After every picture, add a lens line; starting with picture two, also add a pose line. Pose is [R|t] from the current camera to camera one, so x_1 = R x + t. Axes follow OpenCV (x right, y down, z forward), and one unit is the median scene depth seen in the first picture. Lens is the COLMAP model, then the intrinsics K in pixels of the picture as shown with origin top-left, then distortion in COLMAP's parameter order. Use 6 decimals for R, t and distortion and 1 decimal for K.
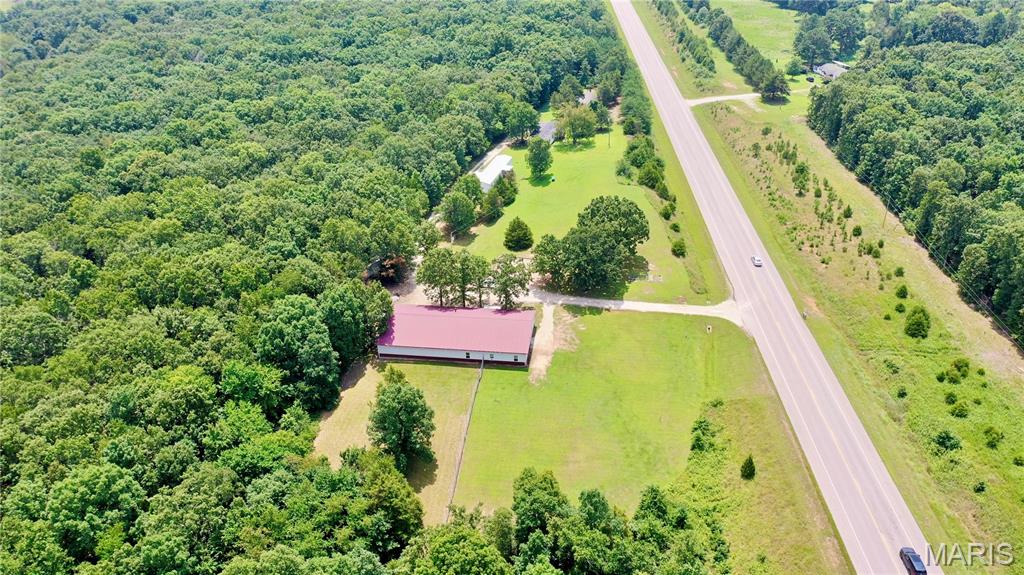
lens RADIAL K [[812.4, 0, 510.4], [0, 812.4, 287.7], [0, 0, 1]] dist [-0.009082, 0.009112]
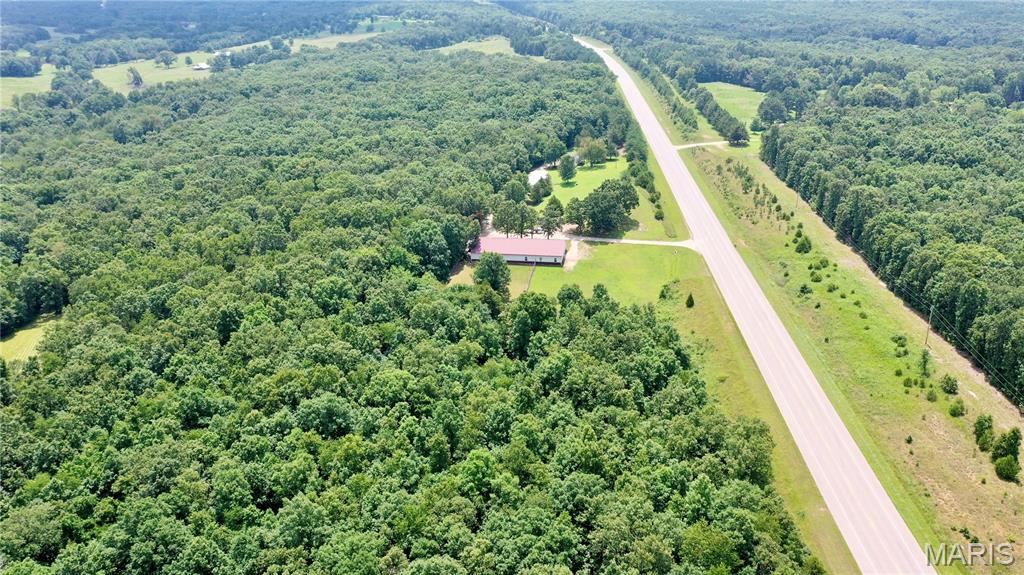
lens RADIAL K [[812.4, 0, 514.2], [0, 812.4, 287.0], [0, 0, 1]] dist [-0.009082, 0.009112]
pose [[0.999776, 0.010218, -0.018528, -0.031571], [-0.012487, 0.991843, -0.126852, 0.242444], [0.017080, 0.127055, 0.991749, -0.434744]]
